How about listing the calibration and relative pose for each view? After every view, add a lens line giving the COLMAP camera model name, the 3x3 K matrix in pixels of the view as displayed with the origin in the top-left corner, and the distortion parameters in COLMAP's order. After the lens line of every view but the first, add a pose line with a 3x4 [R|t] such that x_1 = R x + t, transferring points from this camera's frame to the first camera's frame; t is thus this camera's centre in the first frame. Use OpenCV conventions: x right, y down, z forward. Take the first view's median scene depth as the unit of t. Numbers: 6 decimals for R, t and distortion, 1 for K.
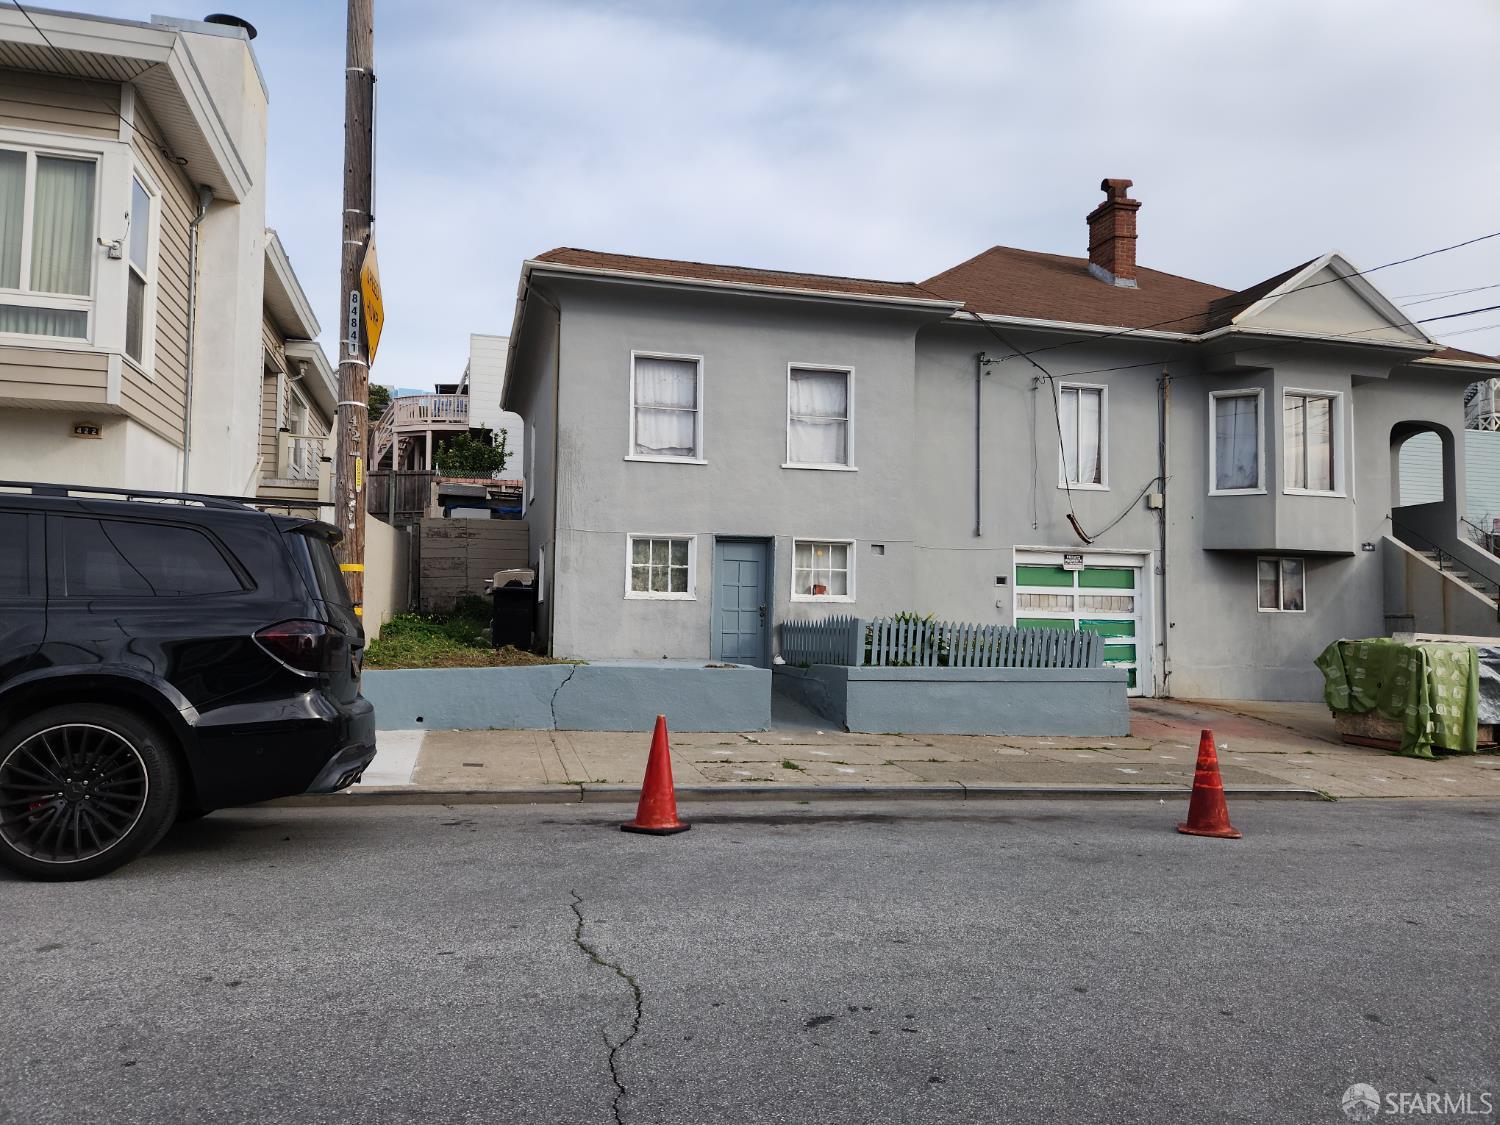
lens RADIAL K [[1003.4, 0, 725.3], [0, 1003.4, 554.5], [0, 0, 1]] dist [0.079489, -0.072073]
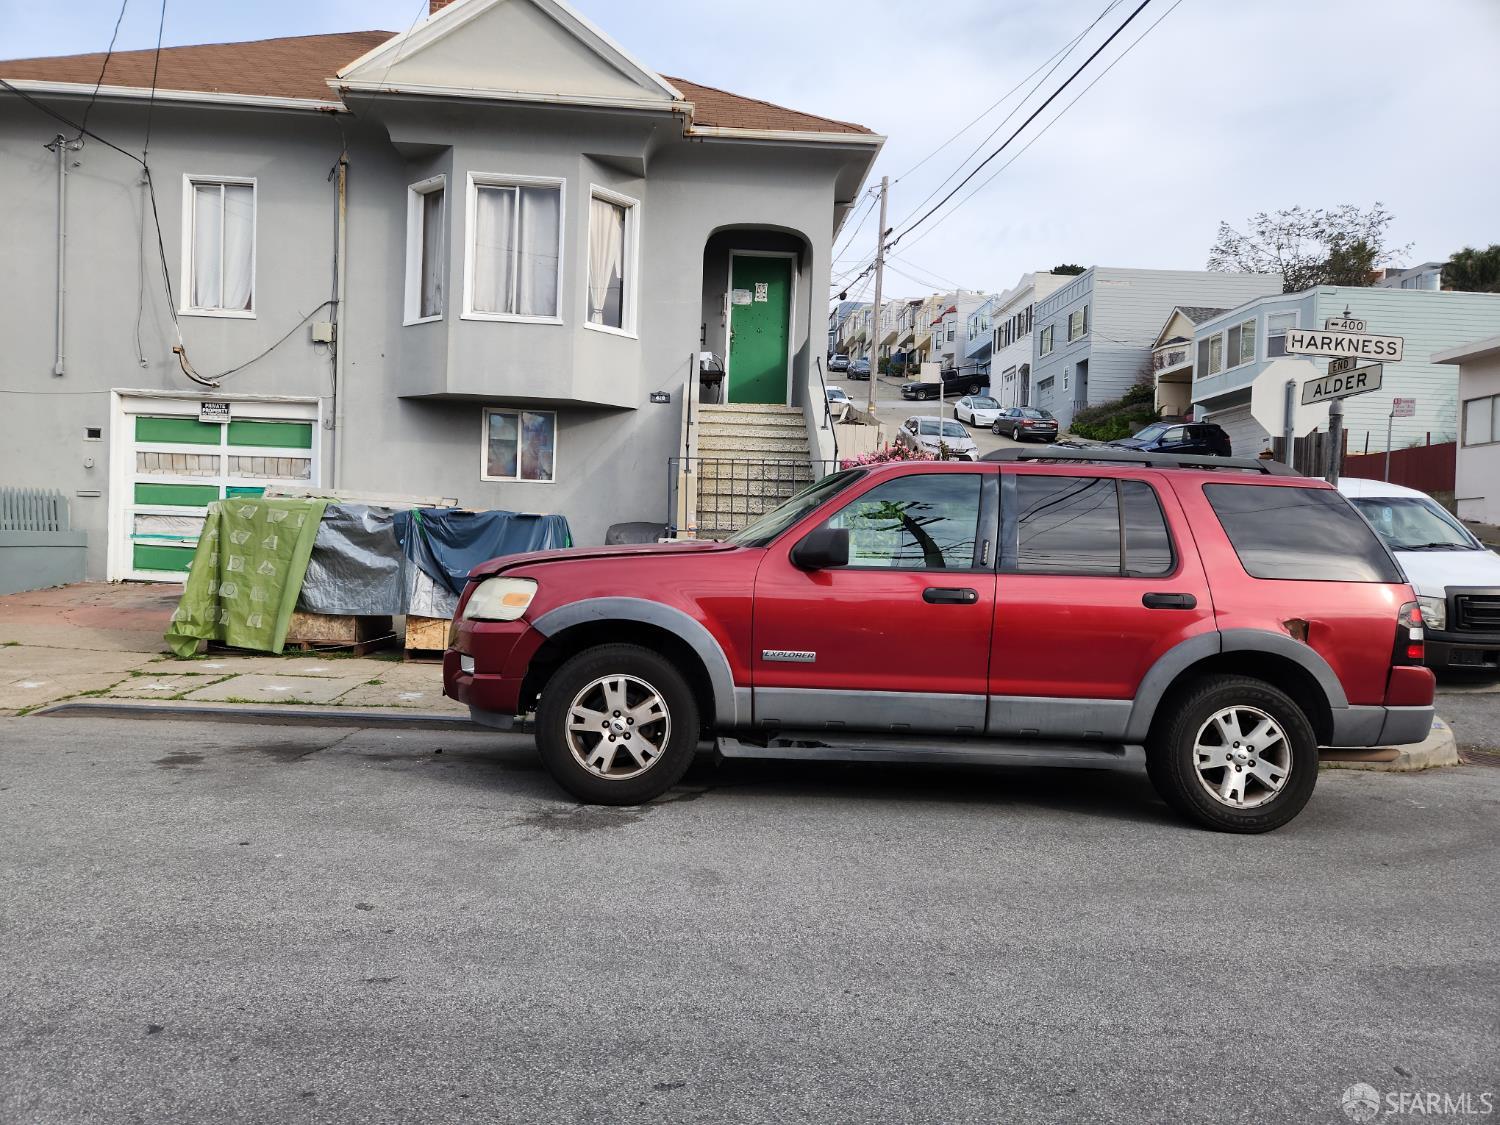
lens RADIAL K [[1007.6, 0, 730.1], [0, 1007.6, 566.3], [0, 0, 1]] dist [0.080897, -0.075565]
pose [[0.981529, 0.020653, -0.190195, 0.888469], [-0.004149, 0.996220, 0.086768, 0.055731], [0.191268, -0.084376, 0.977904, 0.293538]]
